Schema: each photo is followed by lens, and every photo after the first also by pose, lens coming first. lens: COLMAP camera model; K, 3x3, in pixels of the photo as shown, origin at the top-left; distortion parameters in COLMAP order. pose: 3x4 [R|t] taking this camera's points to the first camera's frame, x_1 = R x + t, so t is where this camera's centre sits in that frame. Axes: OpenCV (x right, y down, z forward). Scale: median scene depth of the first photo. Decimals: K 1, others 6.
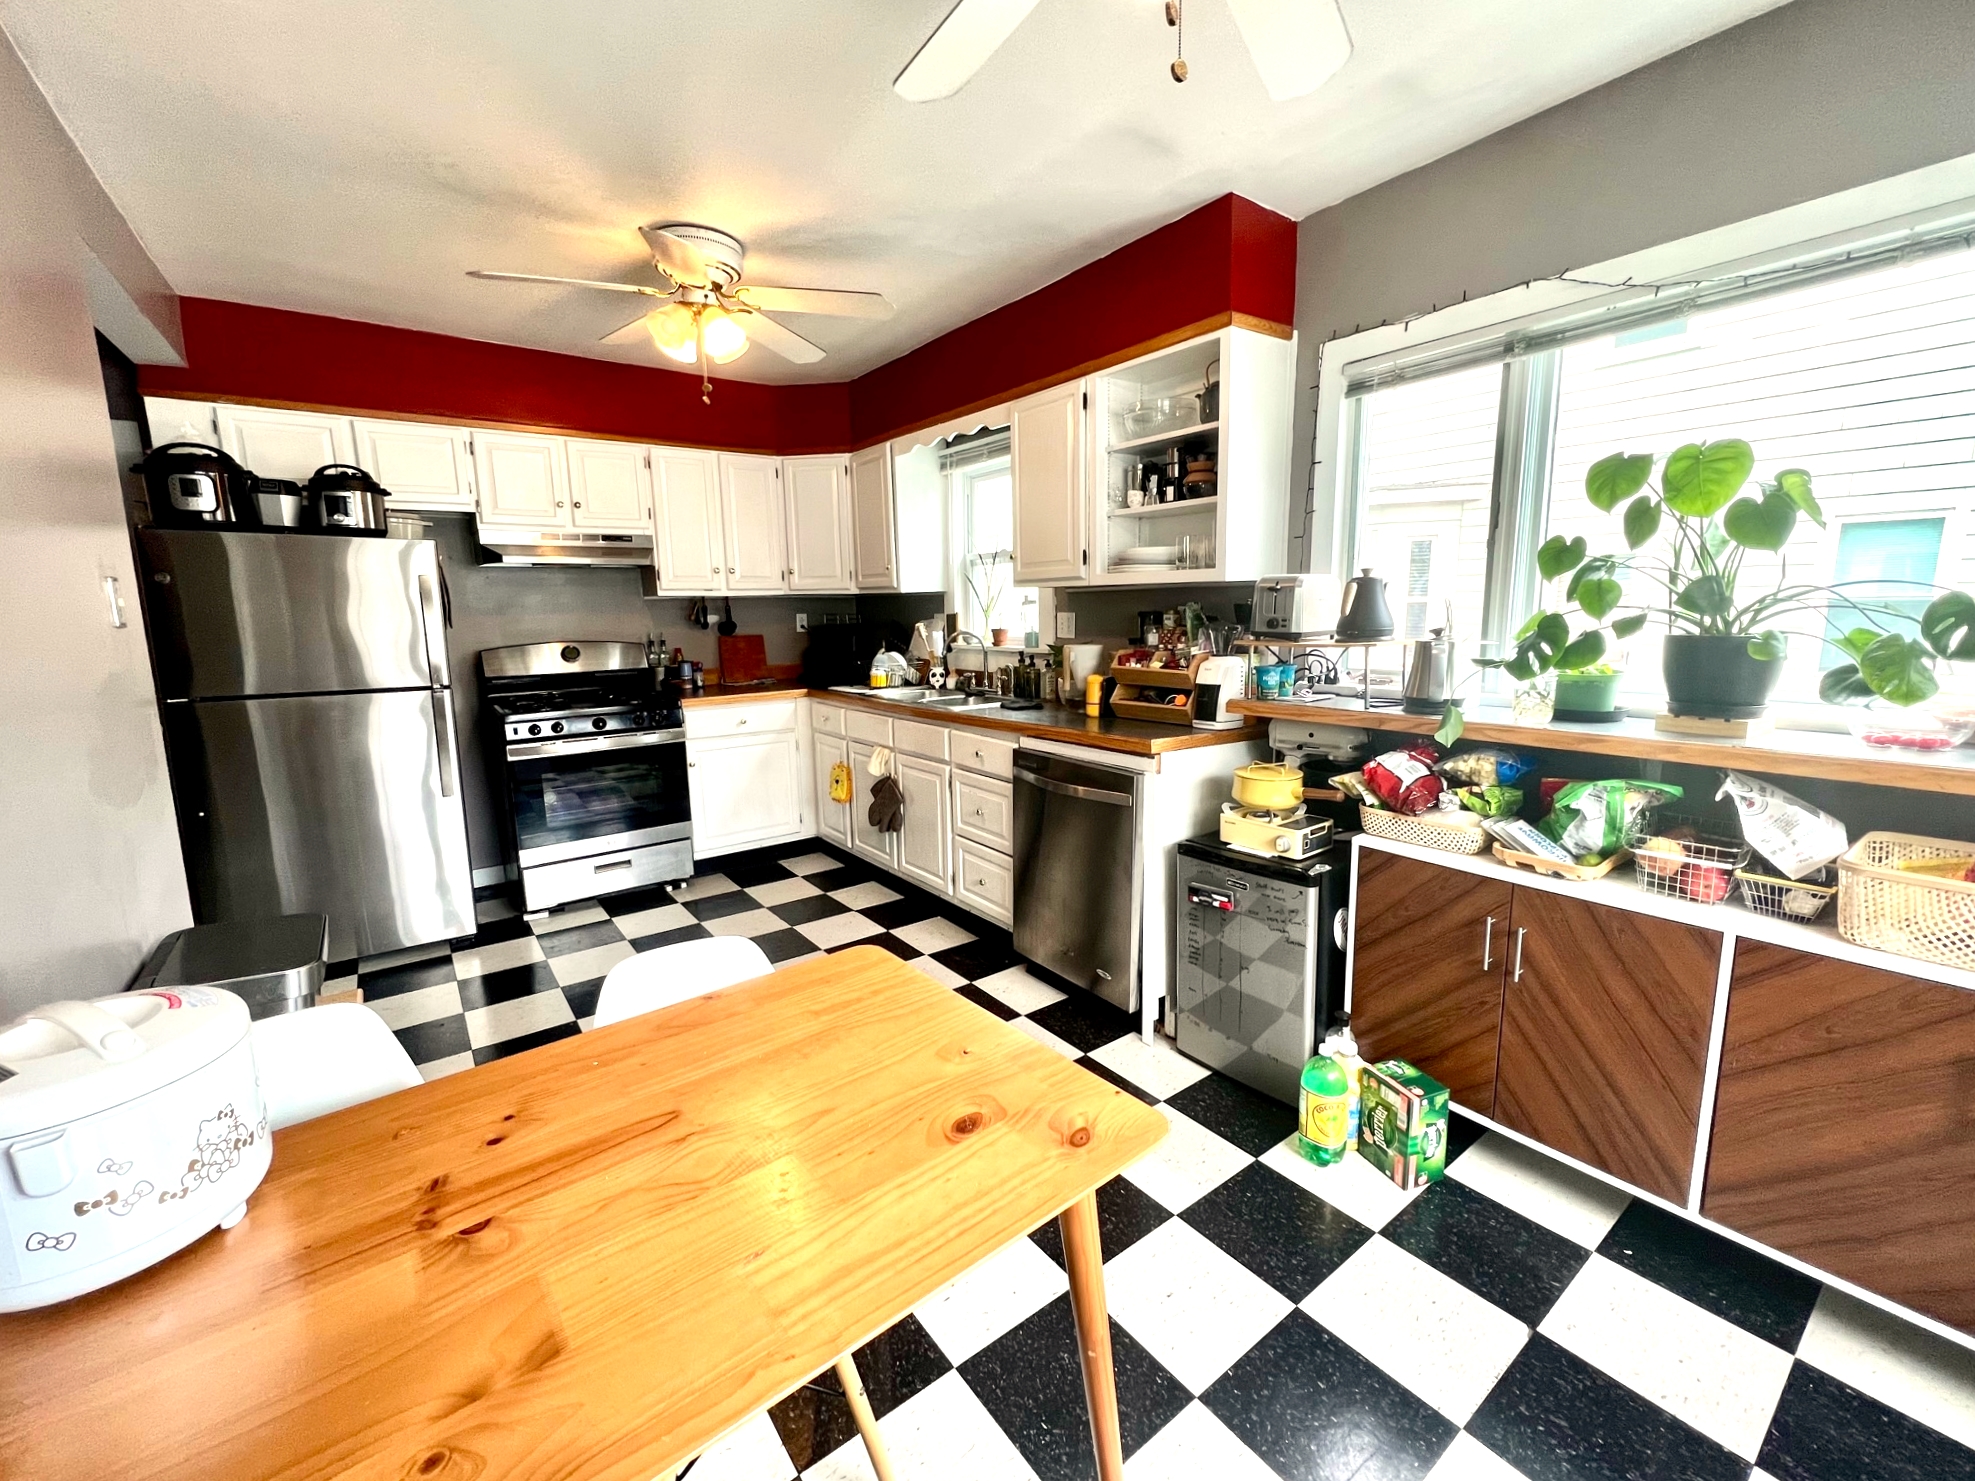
lens RADIAL K [[811.0, 0, 983.2], [0, 811.0, 738.5], [0, 0, 1]] dist [-0.001894, -0.000153]
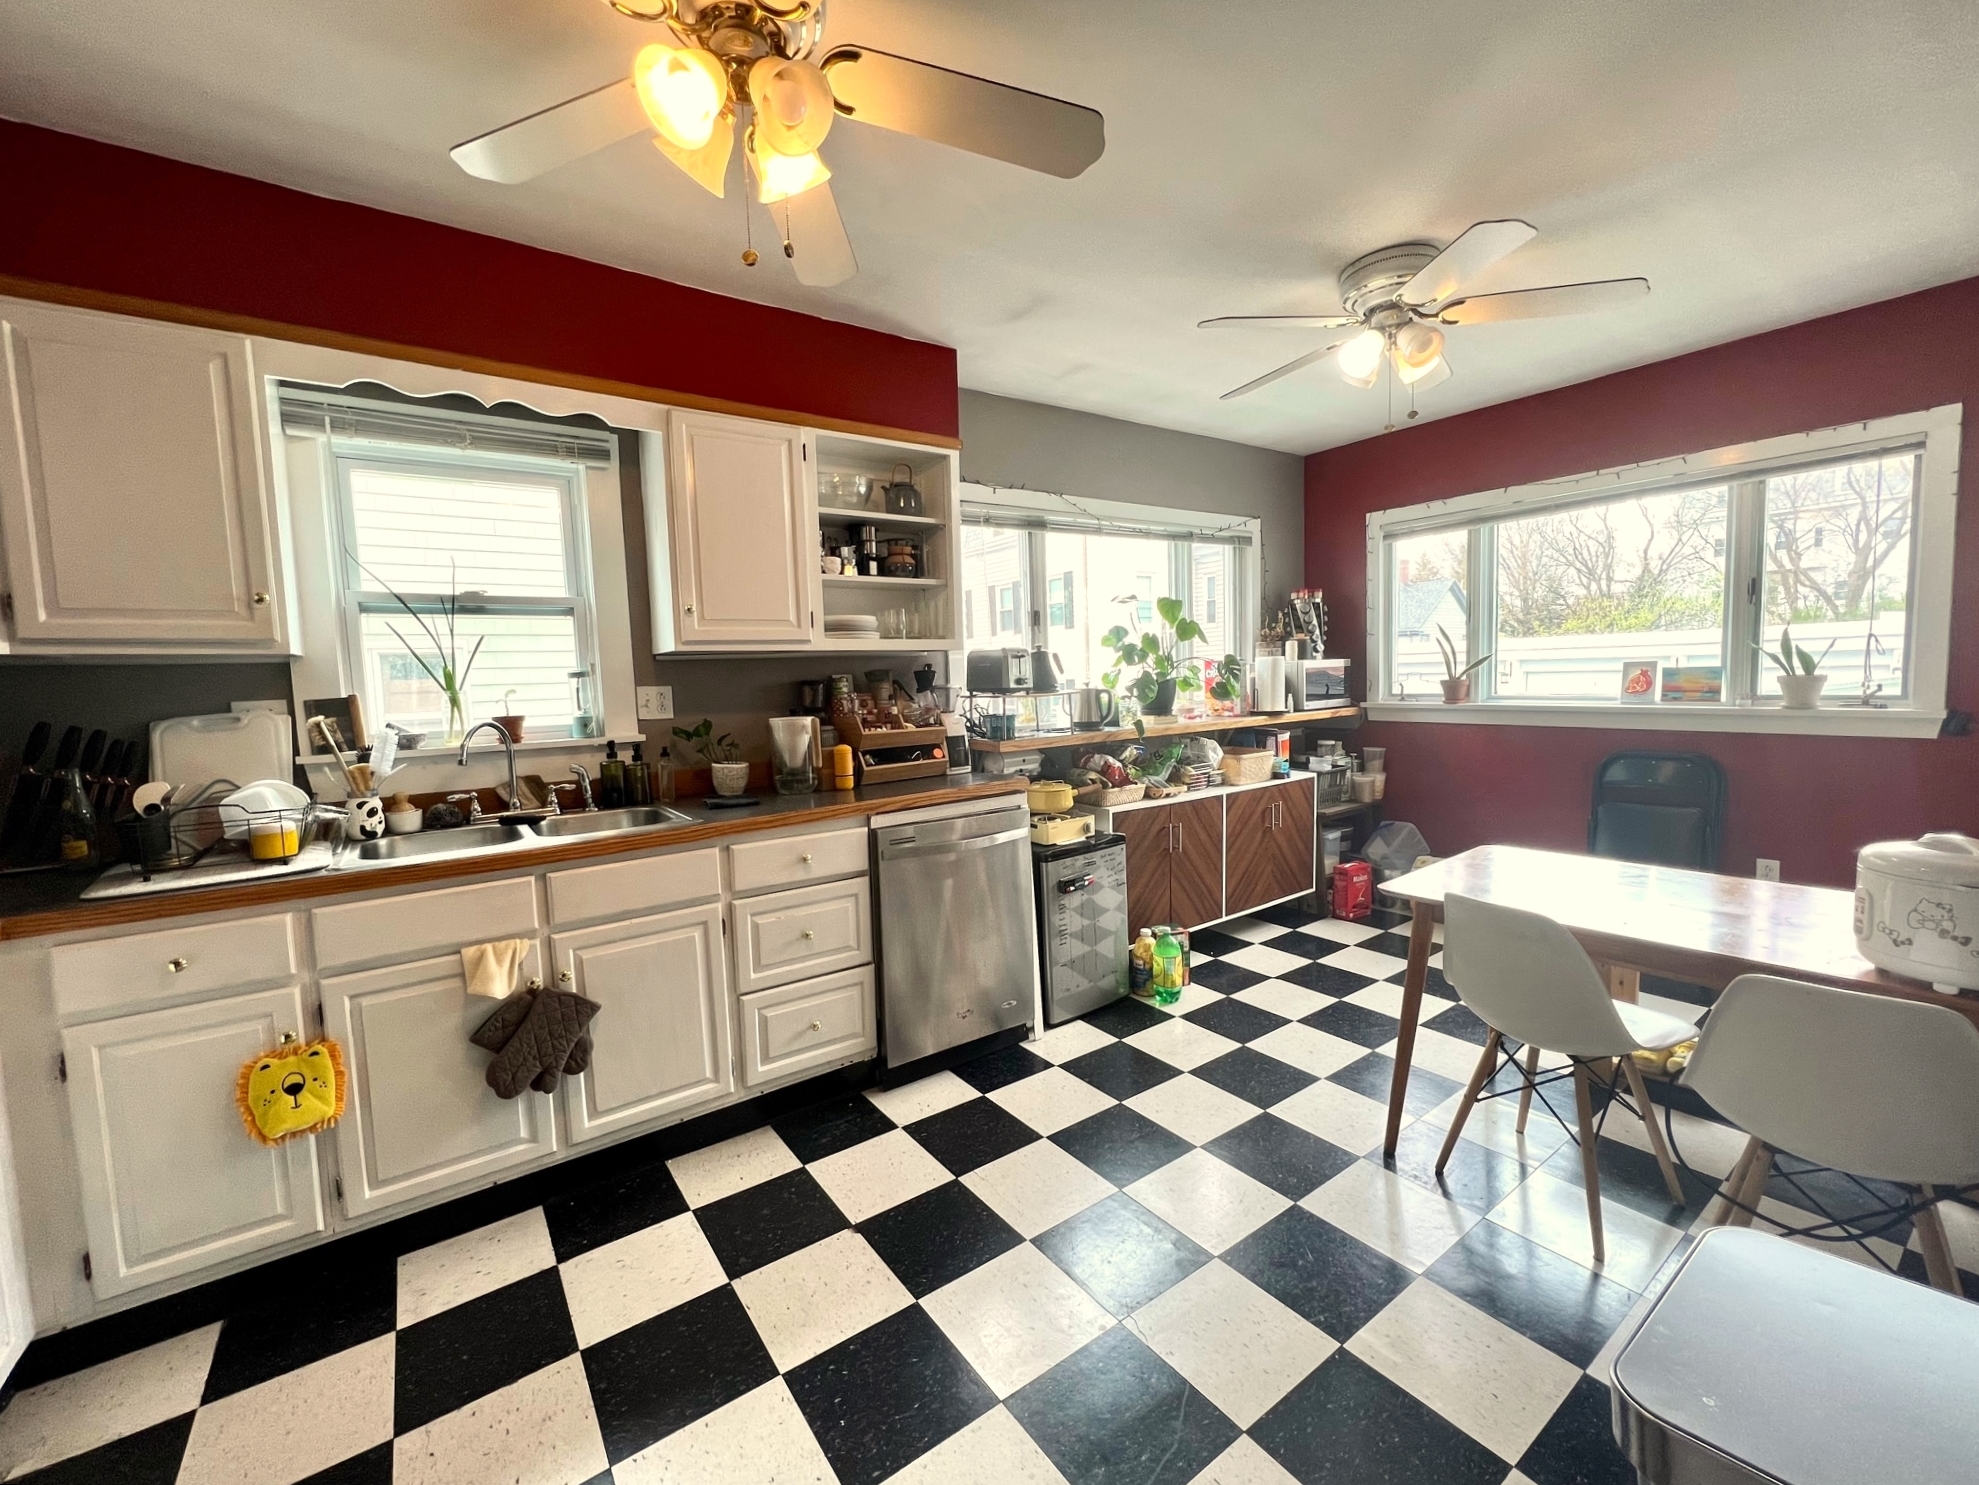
lens RADIAL K [[801.7, 0, 984.0], [0, 801.7, 738.8], [0, 0, 1]] dist [0.000024, 0.000050]
pose [[0.024206, -0.061241, 0.997829, -0.708292], [0.195284, 0.979183, 0.055359, -0.095315], [-0.980448, 0.193520, 0.035662, 0.734279]]
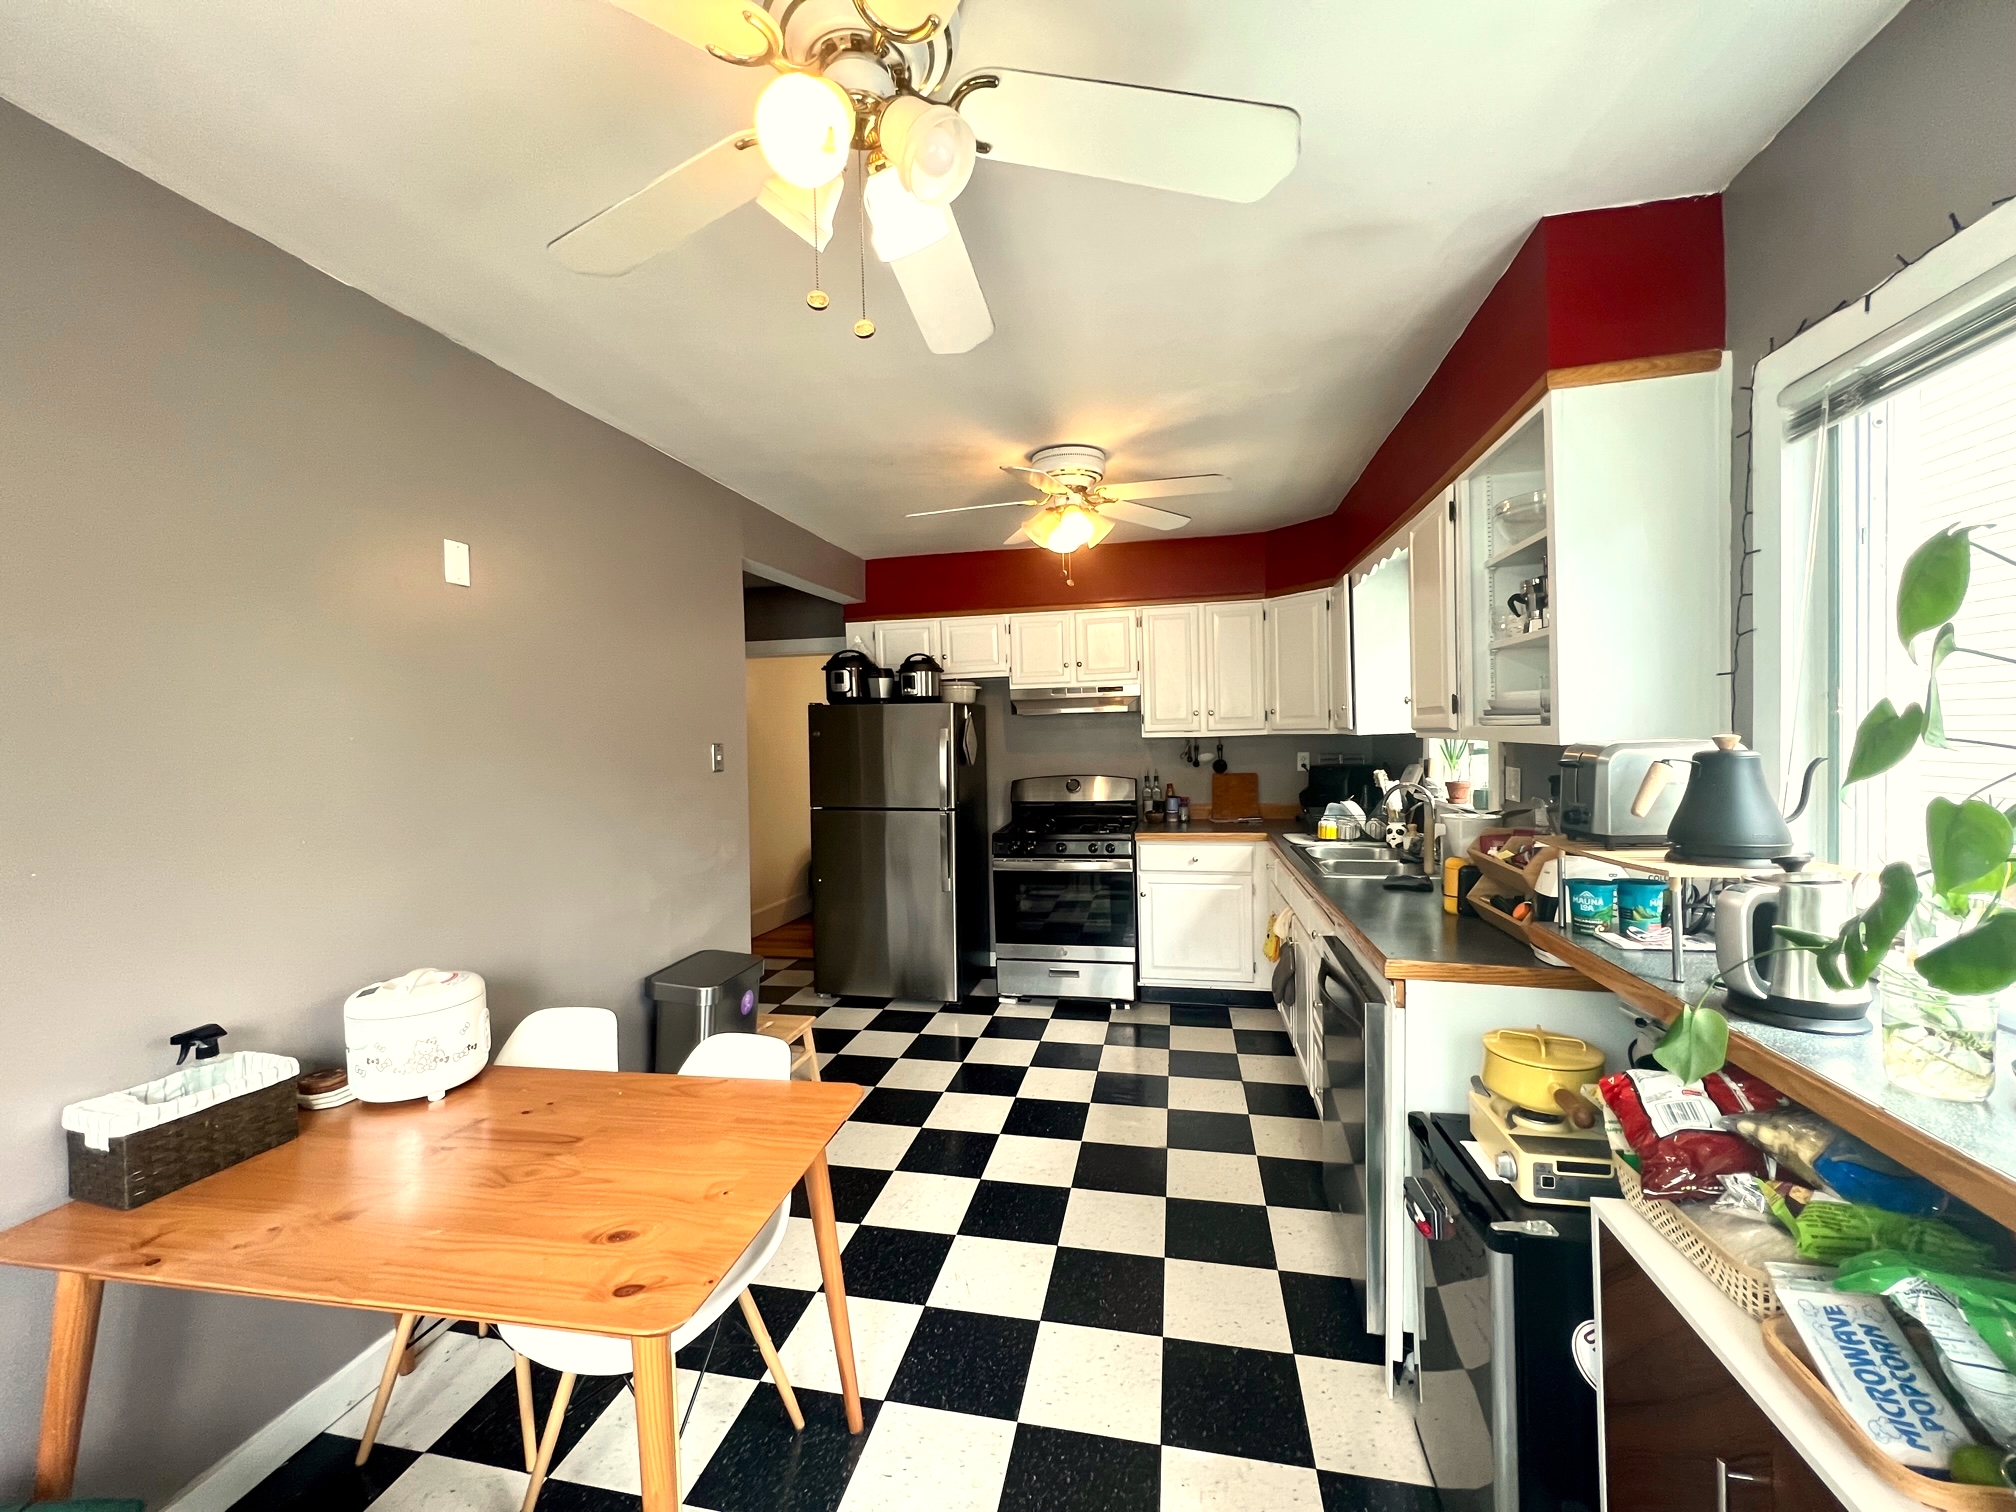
lens RADIAL K [[813.2, 0, 1003.0], [0, 813.2, 753.3], [0, 0, 1]] dist [0.002952, 0.000204]
pose [[0.658789, 0.020249, -0.752055, 0.388443], [-0.110674, 0.991370, -0.070256, -0.068511], [0.744143, 0.129517, 0.655345, 0.161923]]
